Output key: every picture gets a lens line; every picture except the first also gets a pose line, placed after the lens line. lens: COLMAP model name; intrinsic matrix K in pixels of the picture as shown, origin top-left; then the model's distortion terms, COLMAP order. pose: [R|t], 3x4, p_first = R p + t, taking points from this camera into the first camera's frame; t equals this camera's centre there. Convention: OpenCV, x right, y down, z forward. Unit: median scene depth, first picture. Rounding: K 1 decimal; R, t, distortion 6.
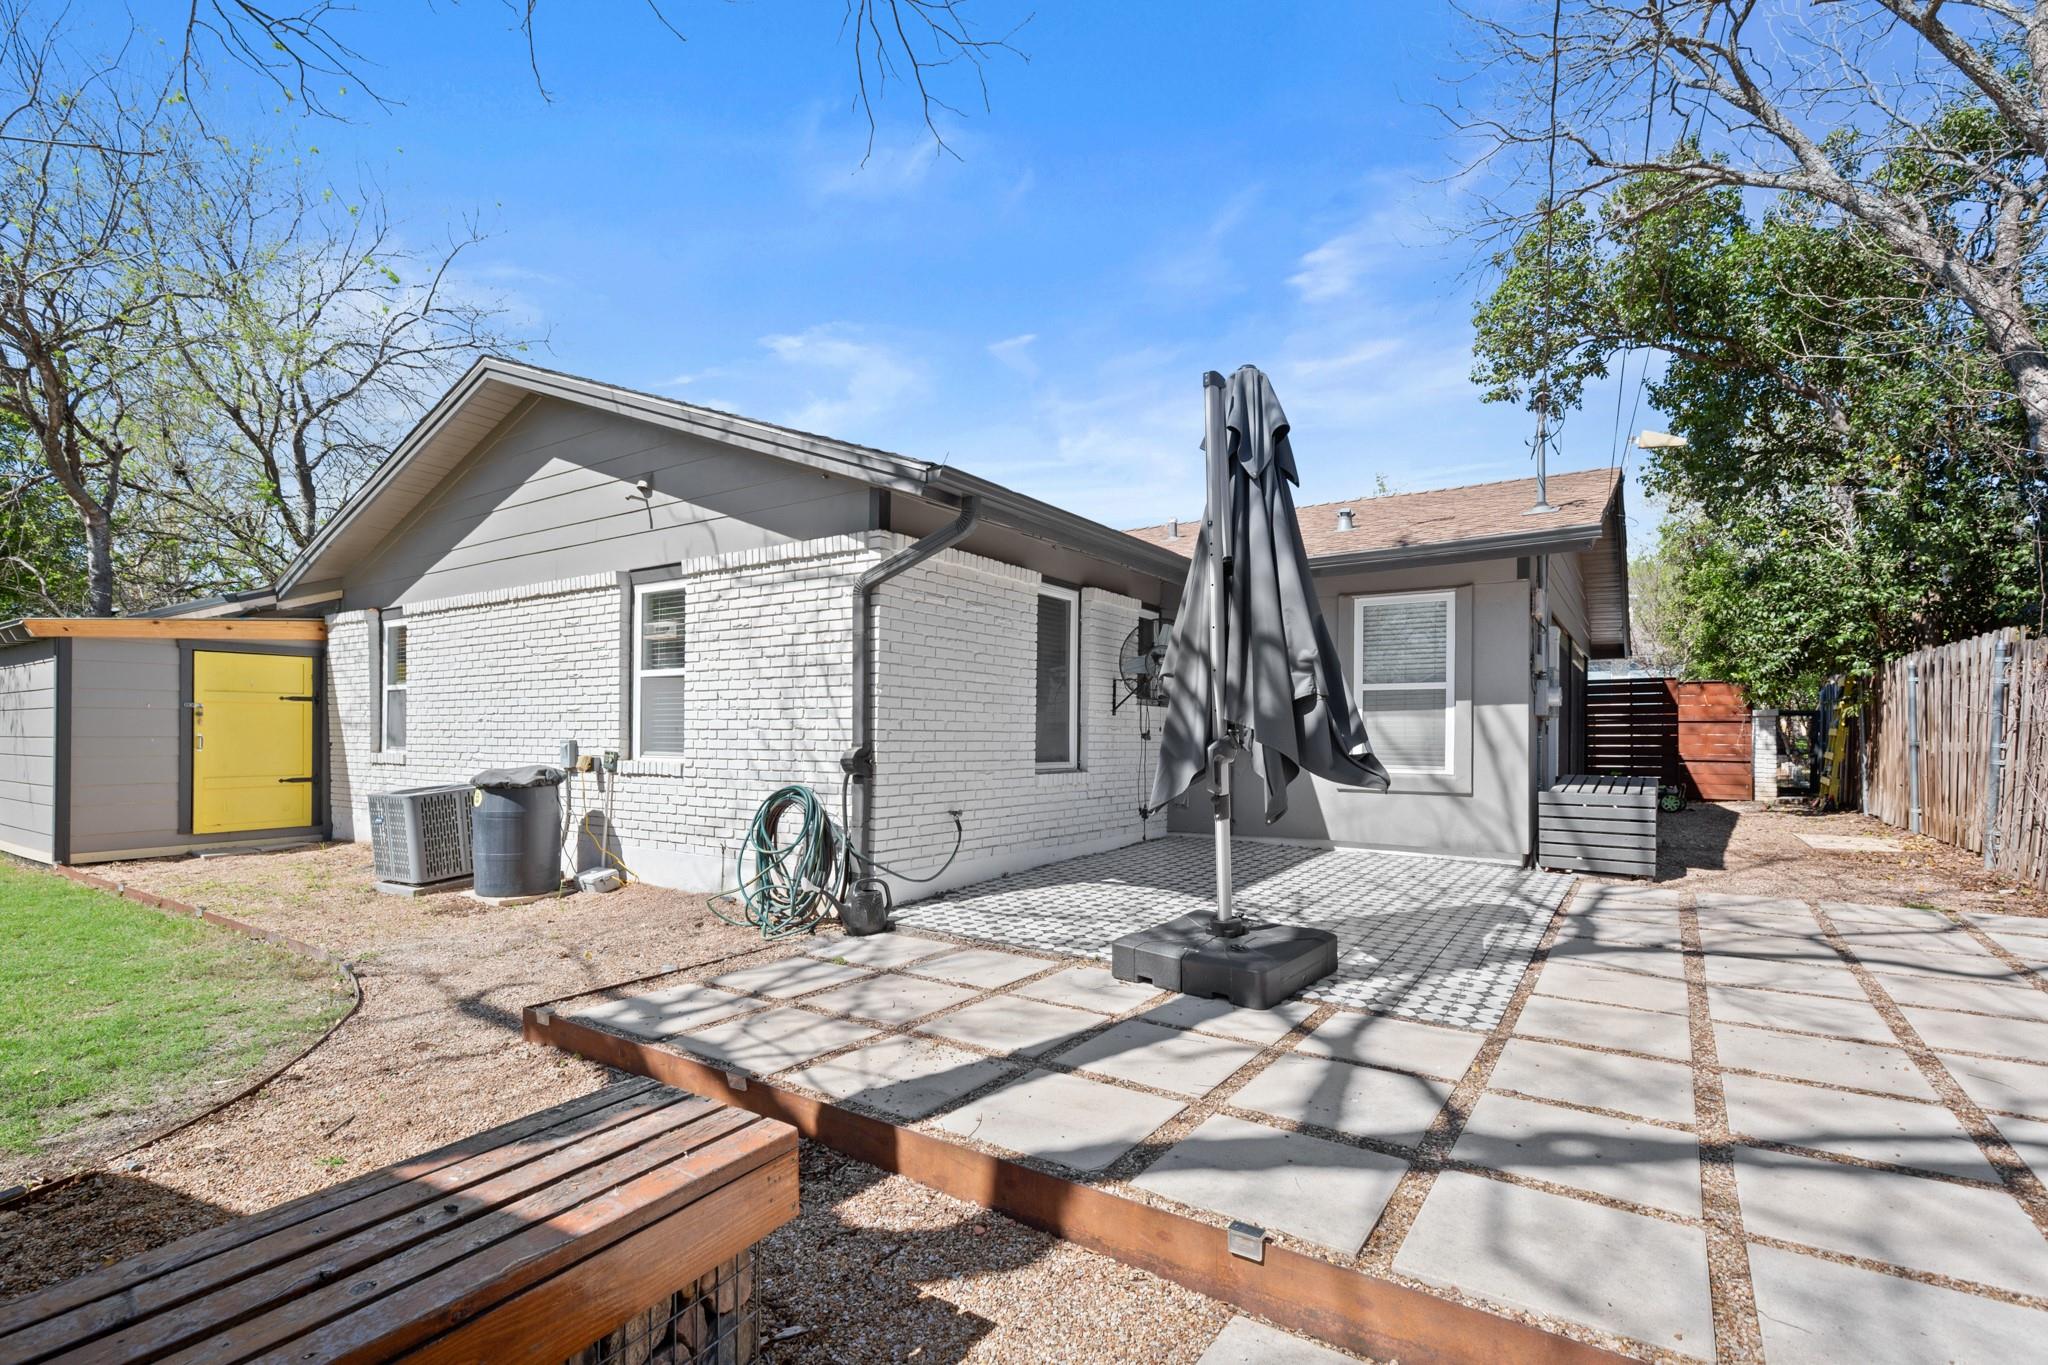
lens RADIAL K [[969.9, 0, 1030.8], [0, 969.9, 698.2], [0, 0, 1]] dist [0.002172, 0.000228]
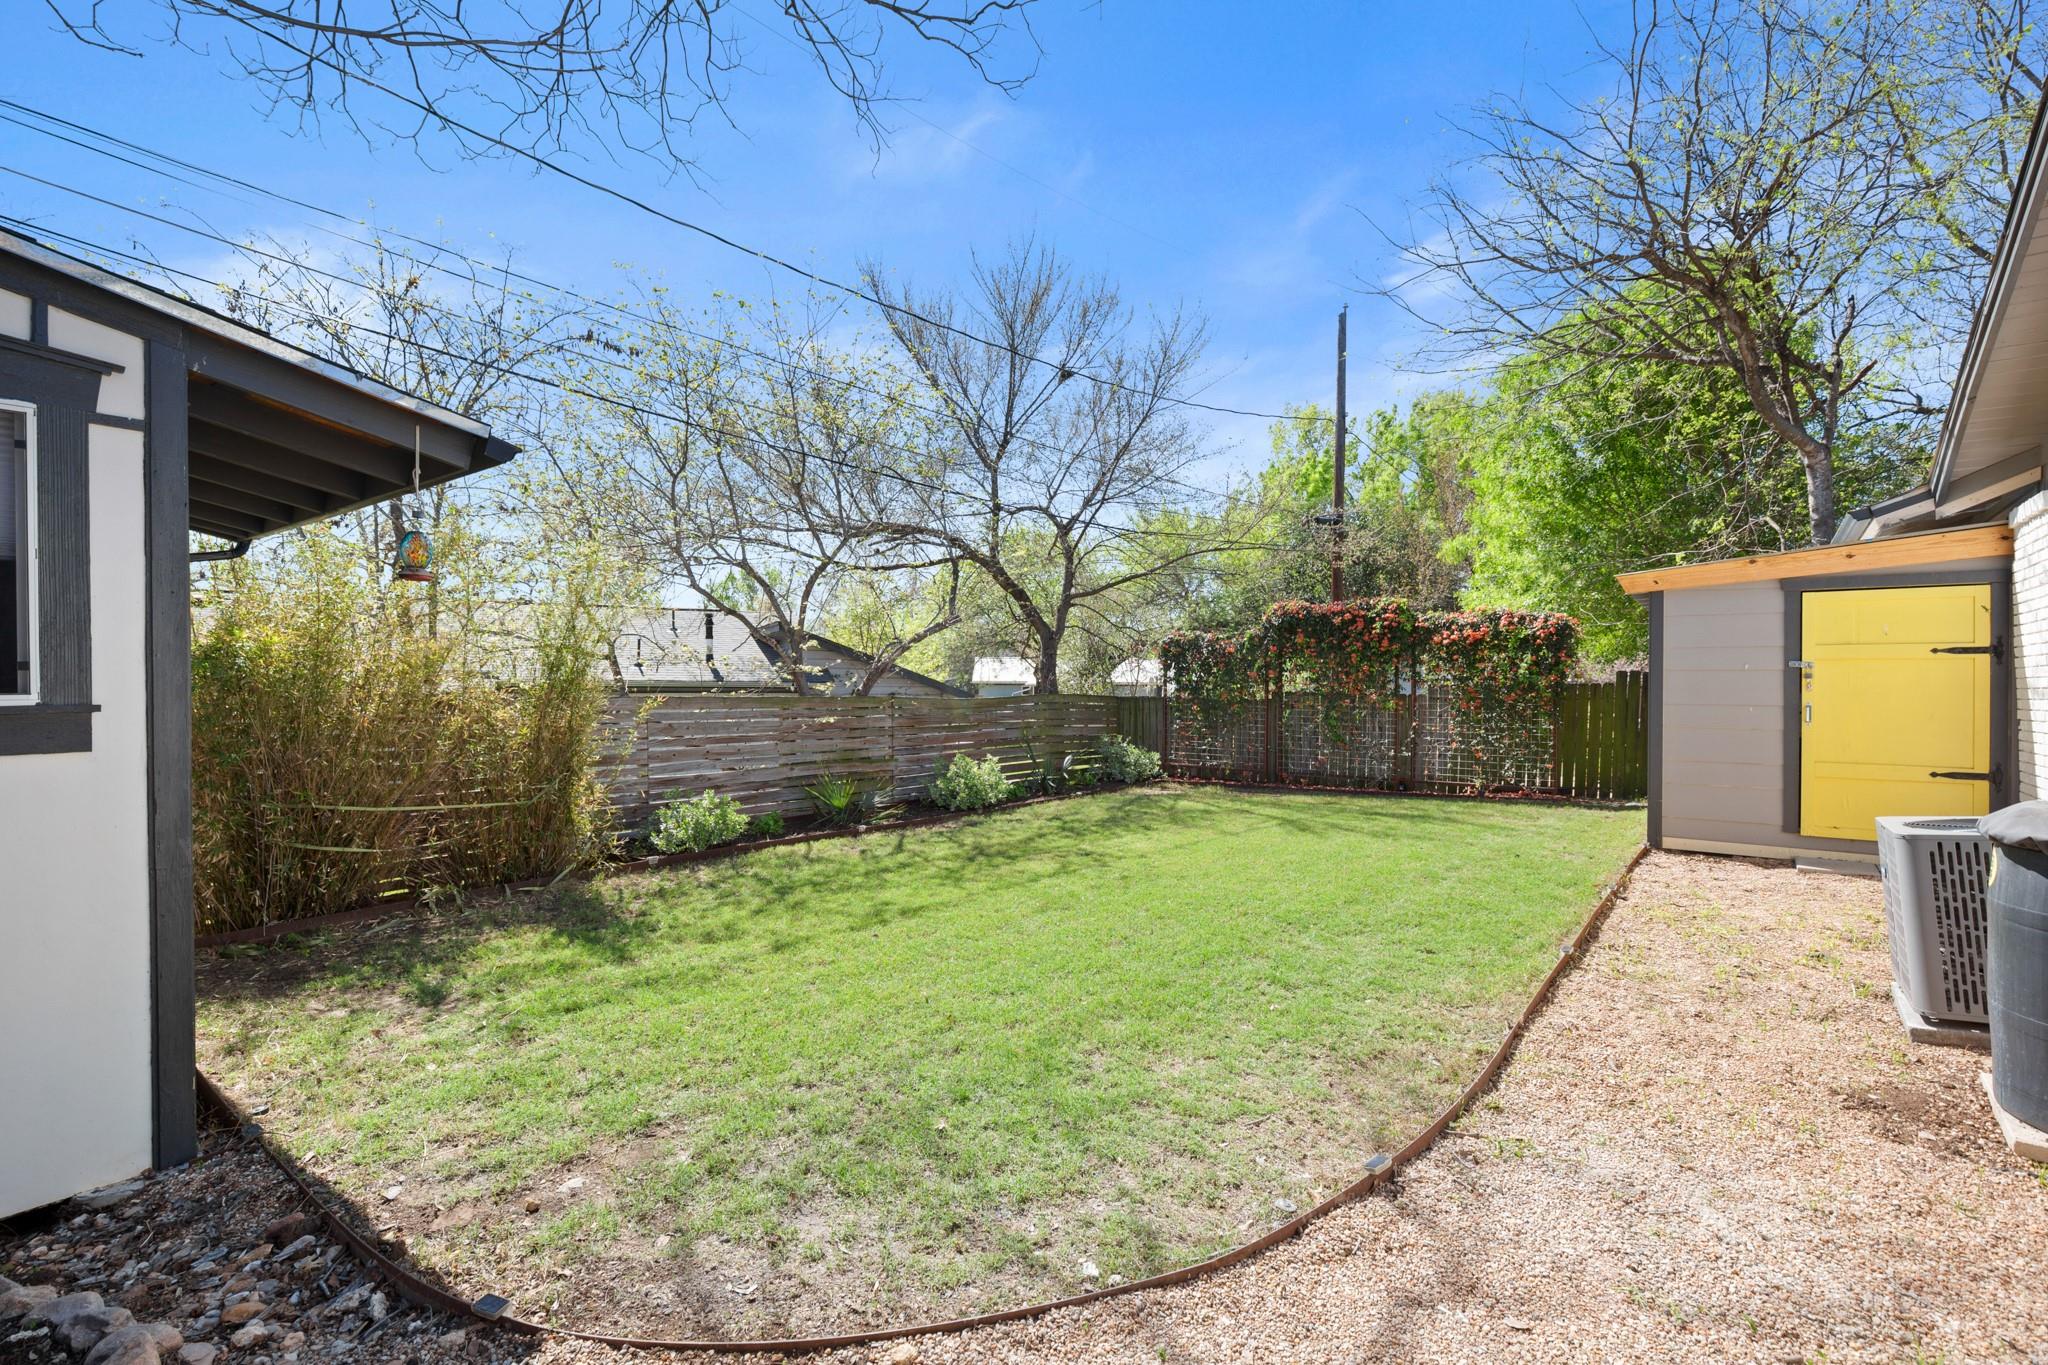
lens RADIAL K [[920.2, 0, 1024.0], [0, 920.2, 682.5], [0, 0, 1]] dist [-0.000054, -0.000066]
pose [[-0.069840, -0.004787, -0.997547, -0.227050], [0.026743, 0.999620, -0.006669, 0.022036], [0.997200, -0.027143, -0.069685, 0.965631]]
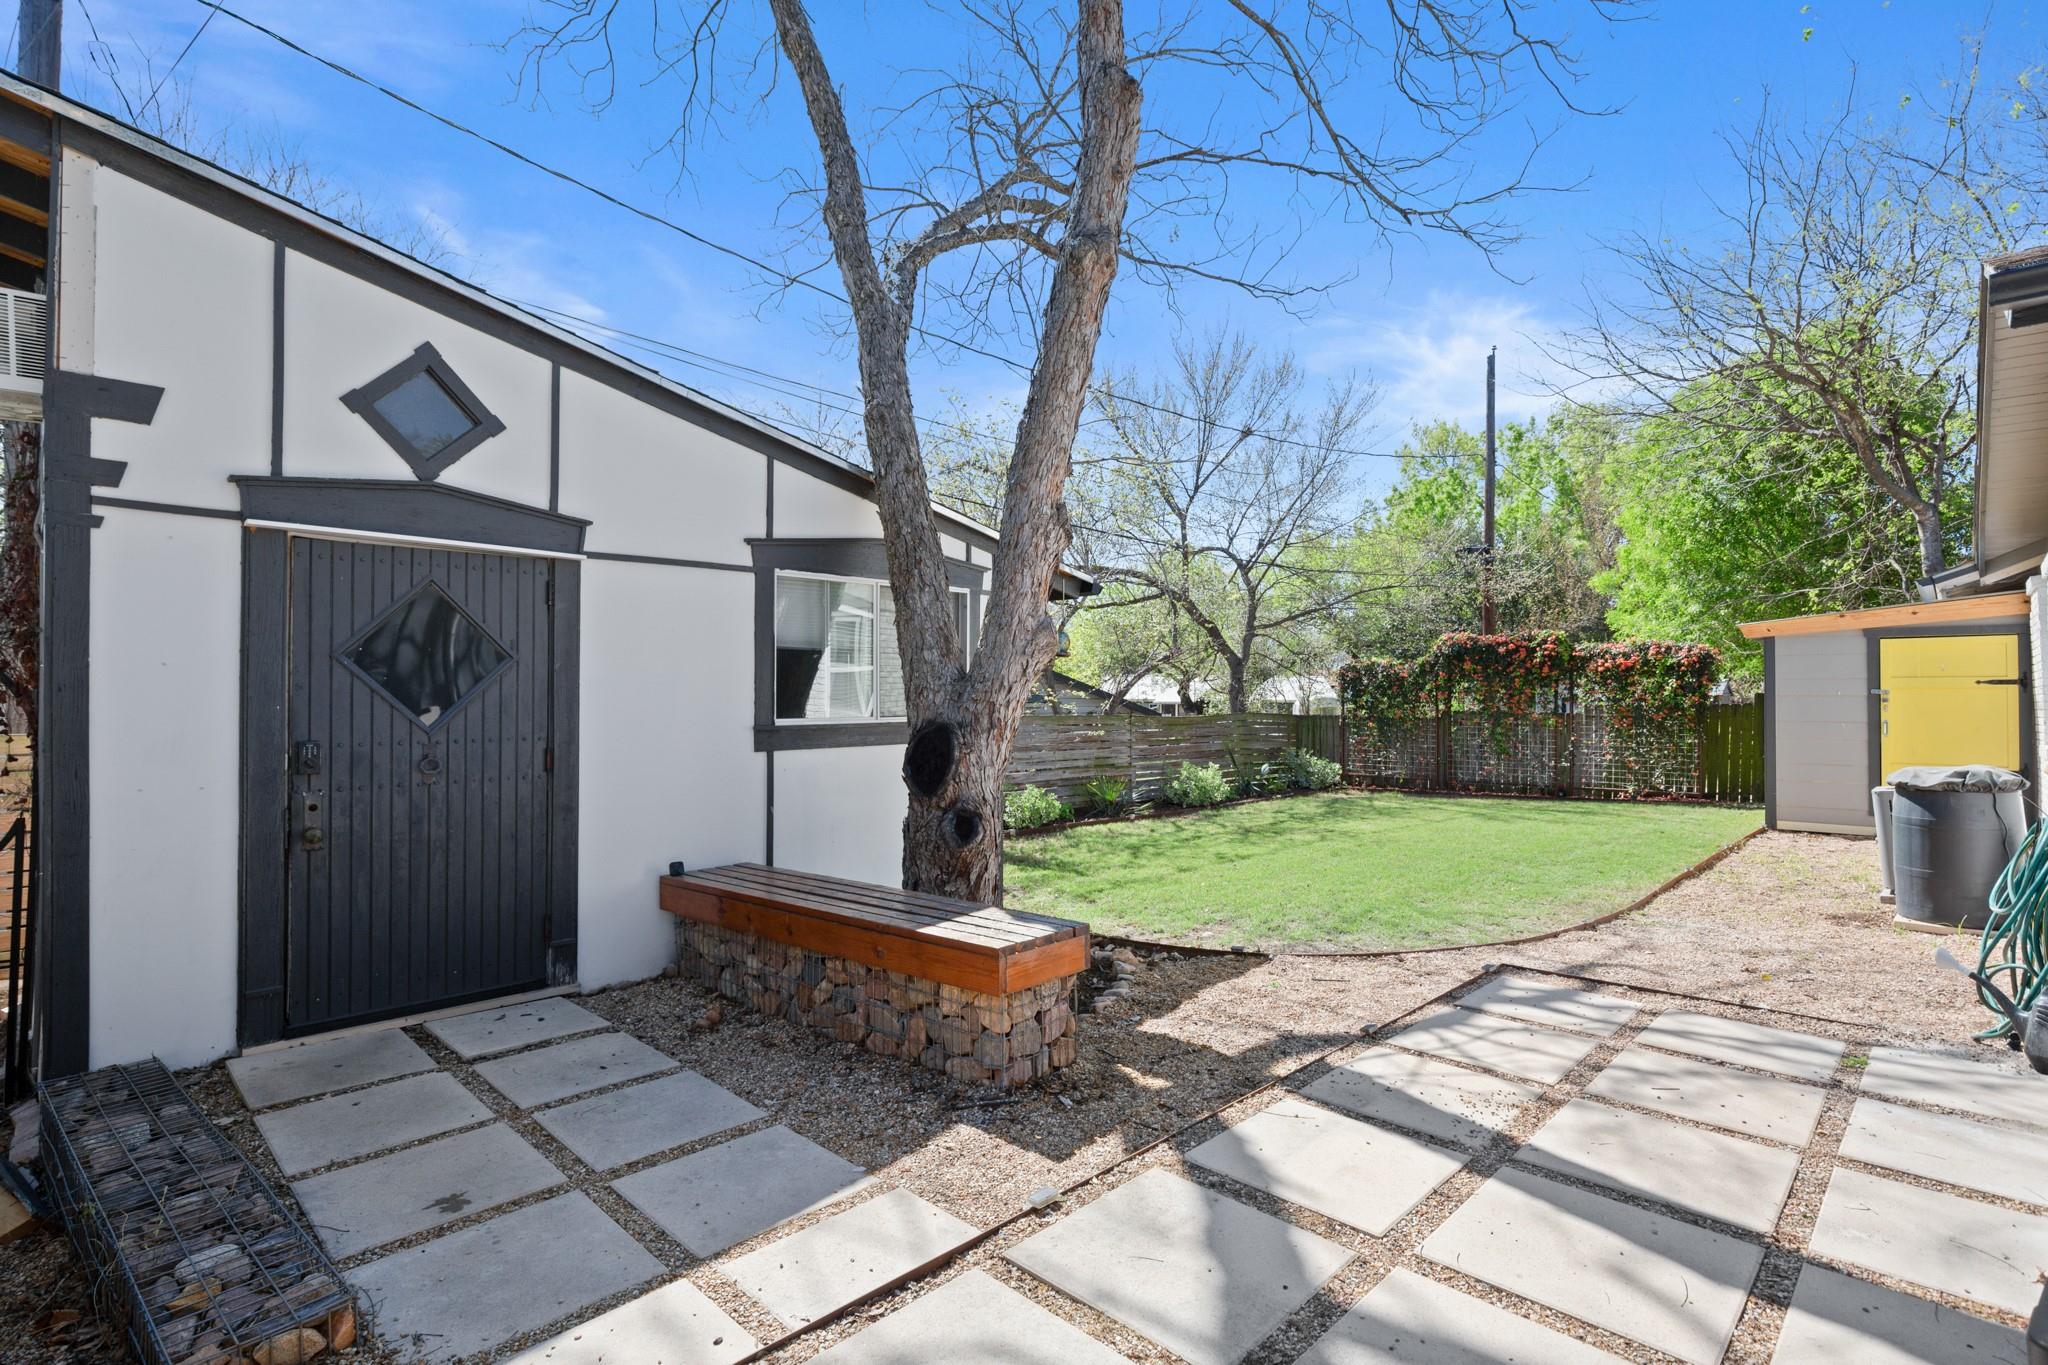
lens RADIAL K [[976.7, 0, 1024.0], [0, 976.7, 682.5], [0, 0, 1]] dist [-0.001674, 0.000012]
pose [[-0.165058, -0.021749, -0.986044, 0.670918], [0.027735, 0.999259, -0.026683, 0.000233], [0.985894, -0.031752, -0.164333, 0.594505]]
